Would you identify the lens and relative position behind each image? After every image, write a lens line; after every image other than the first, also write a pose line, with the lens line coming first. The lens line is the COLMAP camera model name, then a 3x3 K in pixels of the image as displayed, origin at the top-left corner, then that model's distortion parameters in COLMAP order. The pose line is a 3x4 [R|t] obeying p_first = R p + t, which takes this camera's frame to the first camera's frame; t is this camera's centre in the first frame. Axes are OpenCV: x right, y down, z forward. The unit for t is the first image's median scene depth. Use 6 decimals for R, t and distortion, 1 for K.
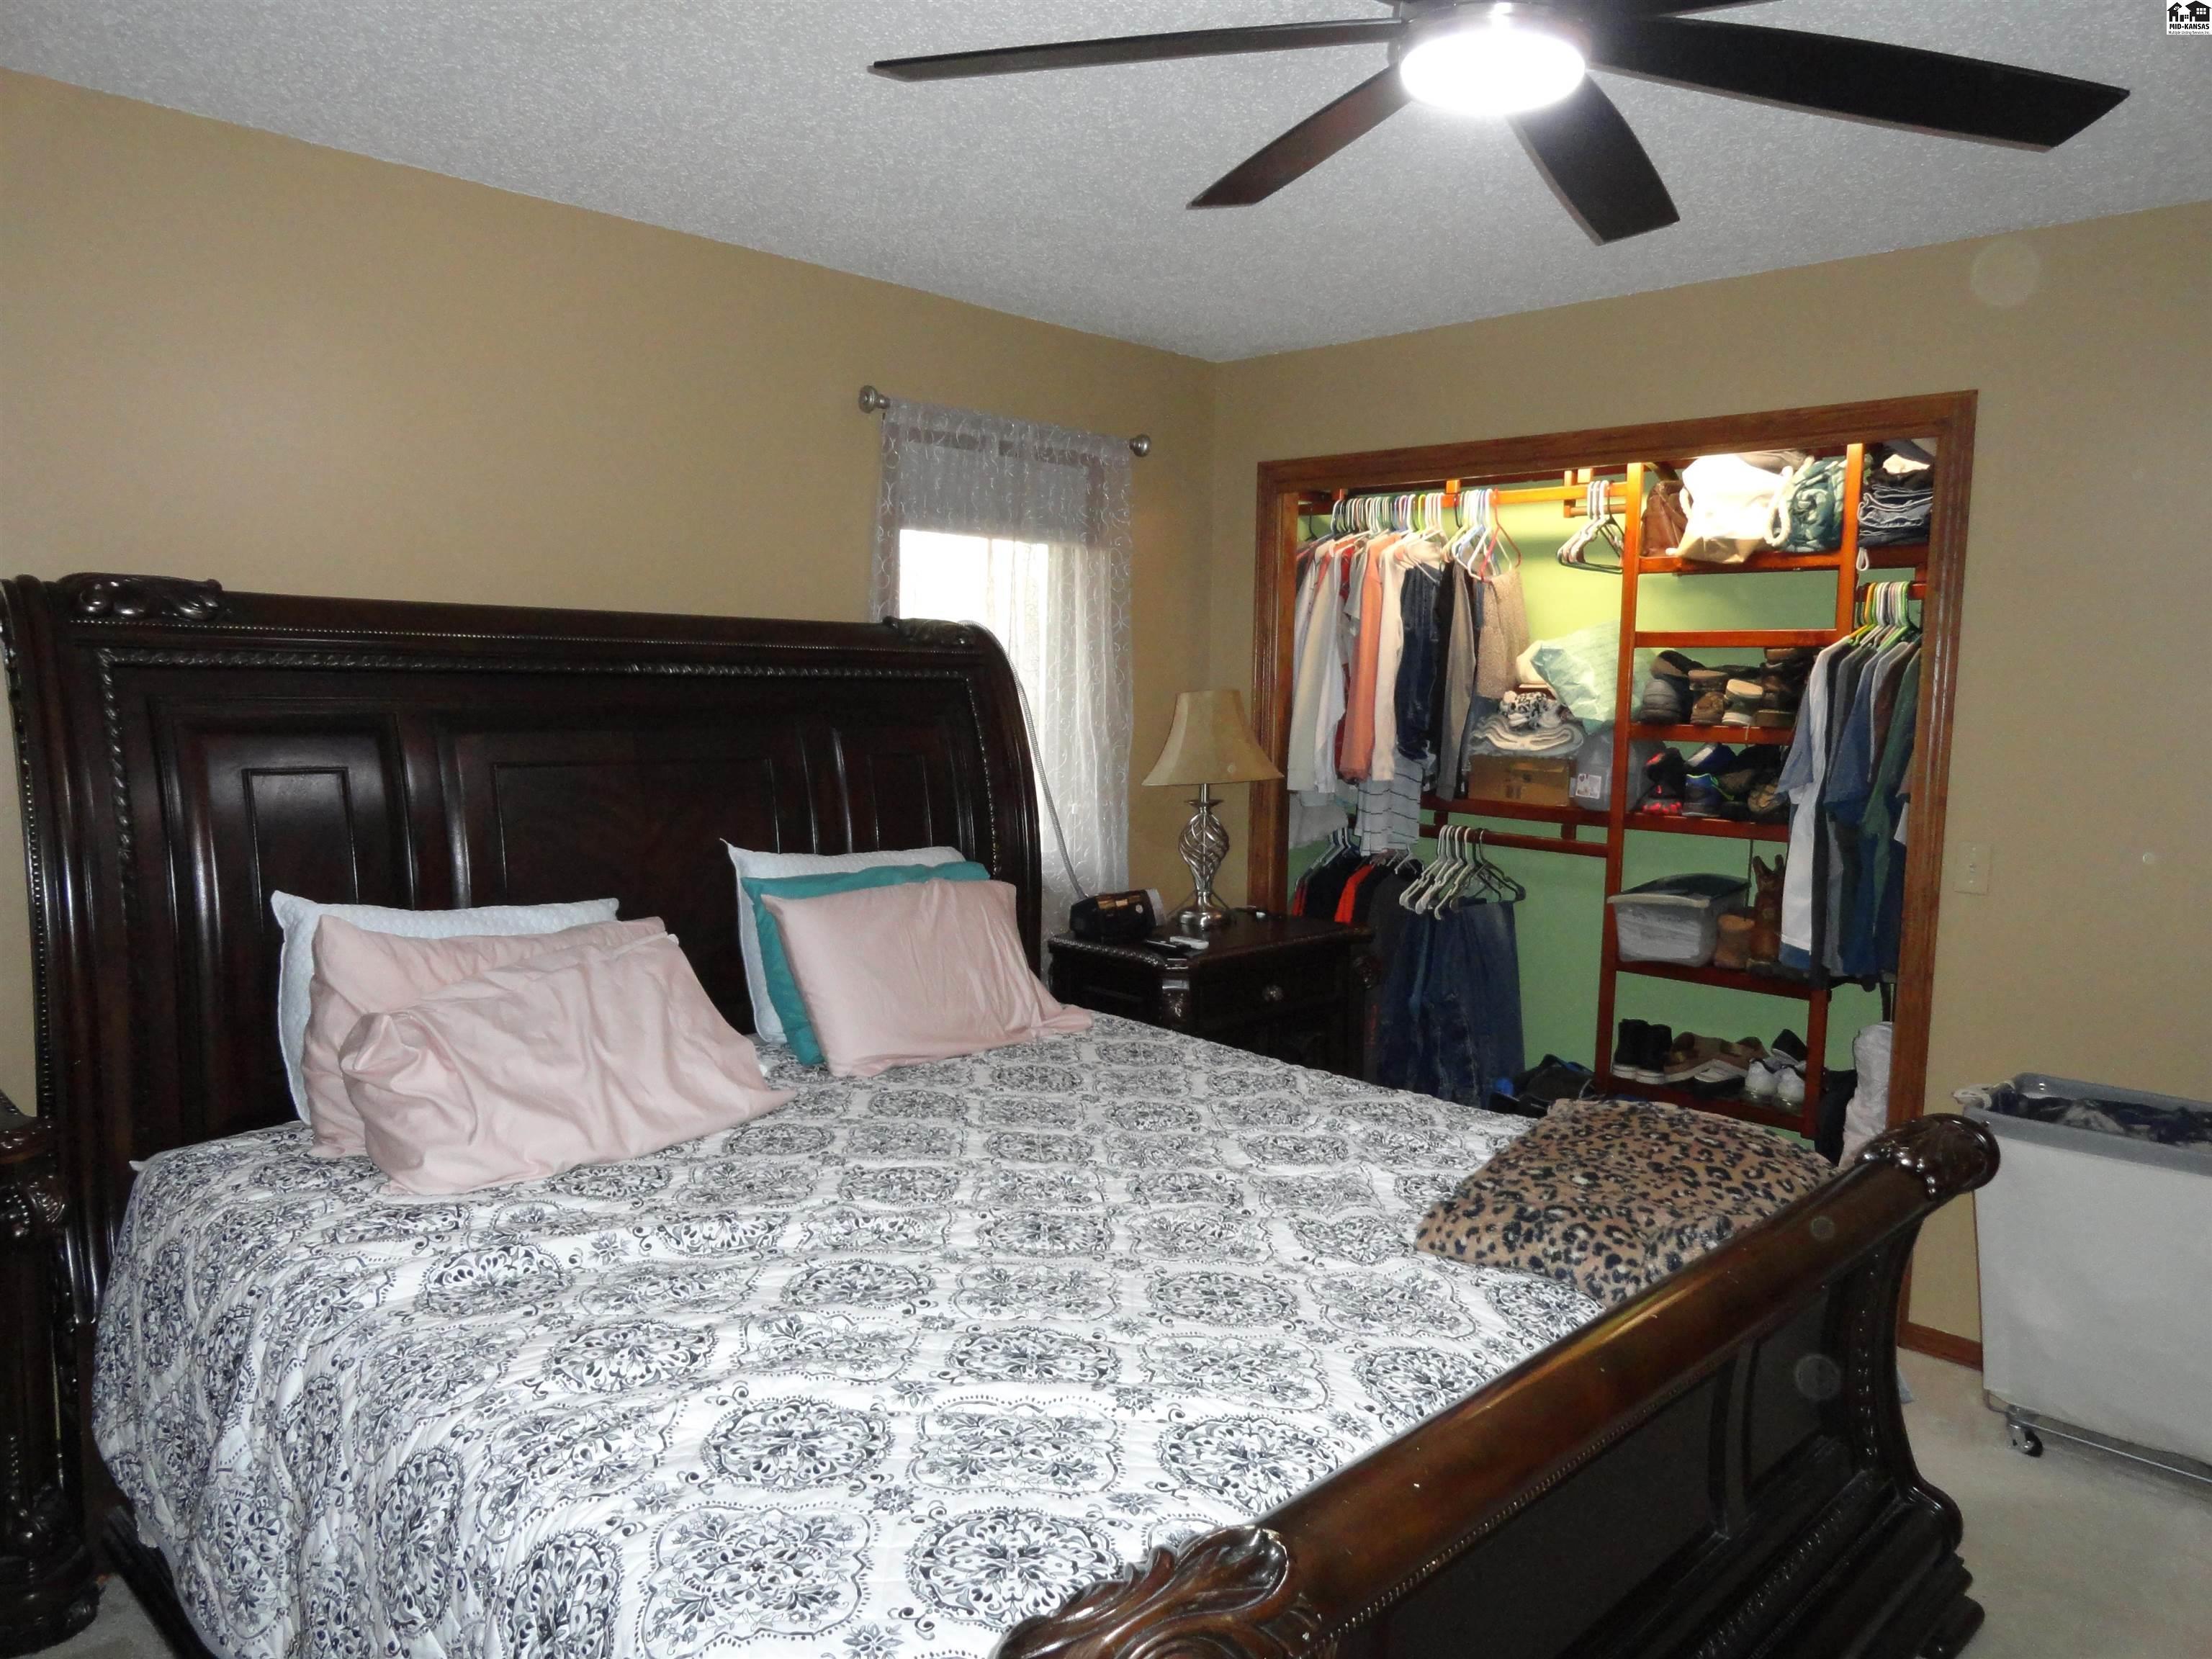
lens RADIAL K [[1501.5, 0, 1106.0], [0, 1501.5, 829.5], [0, 0, 1]] dist [-0.005547, -0.001889]
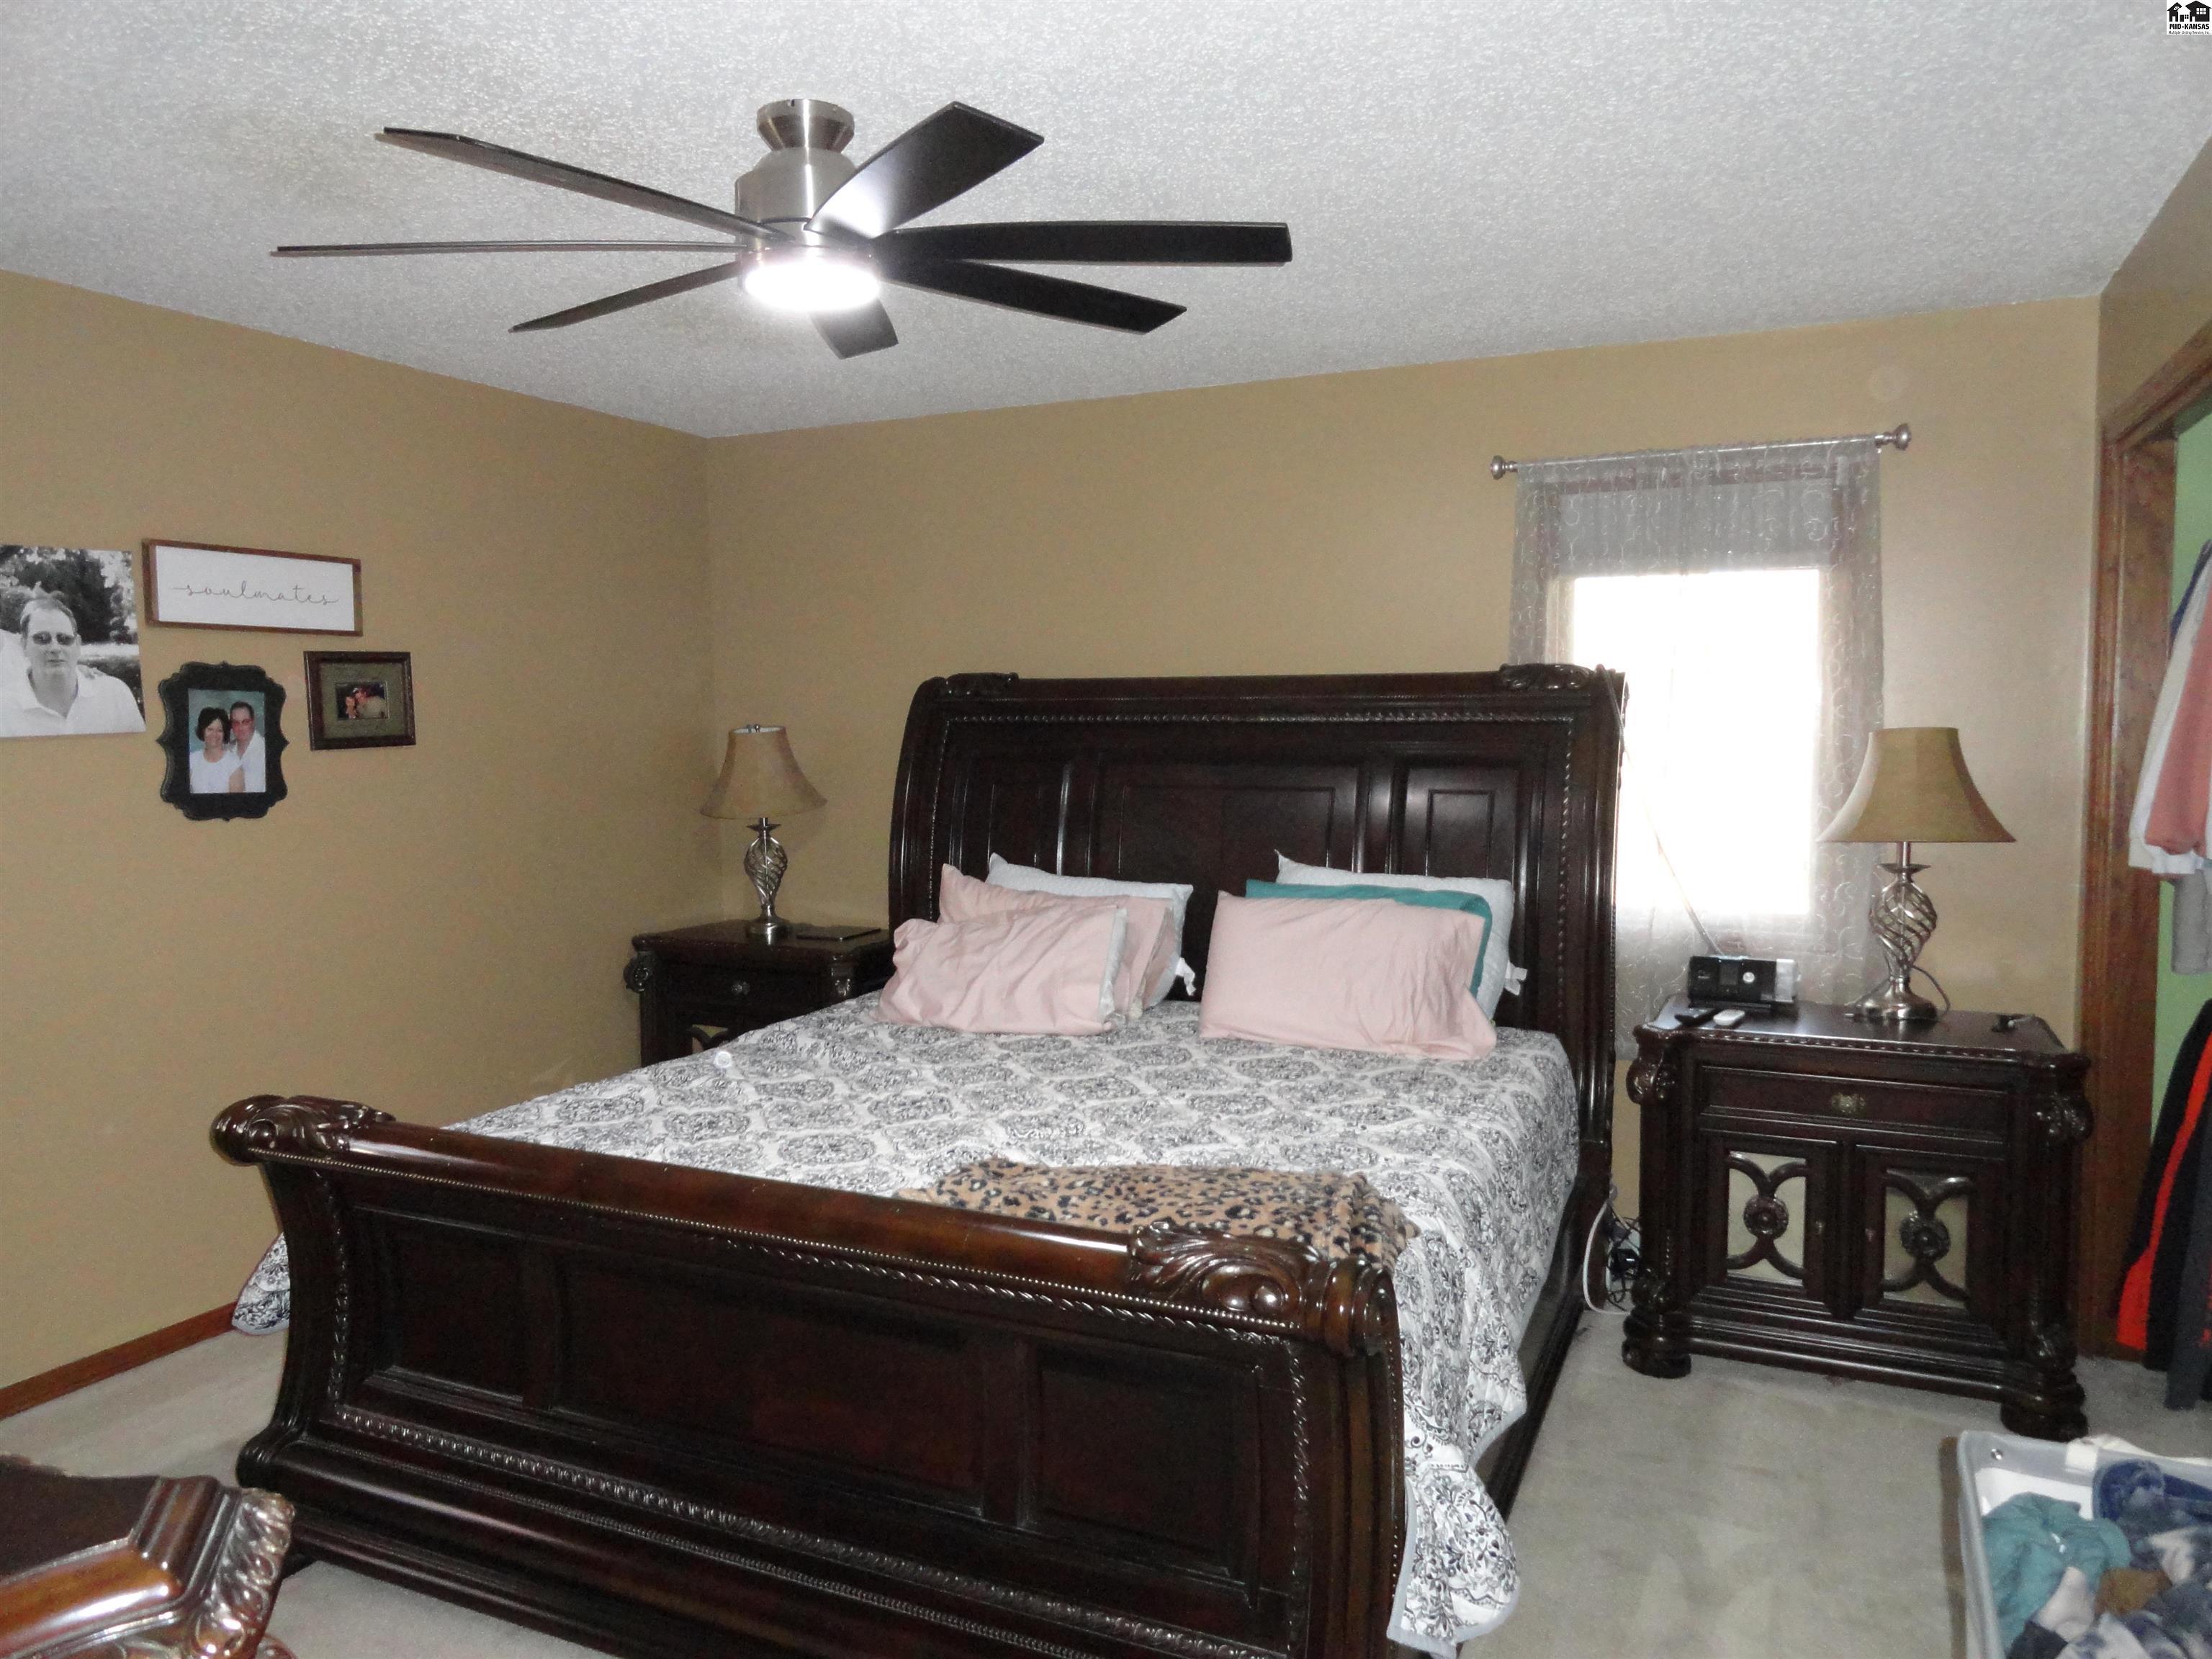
lens RADIAL K [[1522.1, 0, 1113.6], [0, 1522.1, 824.2], [0, 0, 1]] dist [0.000119, 0.002246]
pose [[0.341735, 0.056723, -0.938083, 0.760911], [-0.077077, 0.996506, 0.032177, -0.038708], [0.936630, 0.061309, 0.344913, 0.347981]]
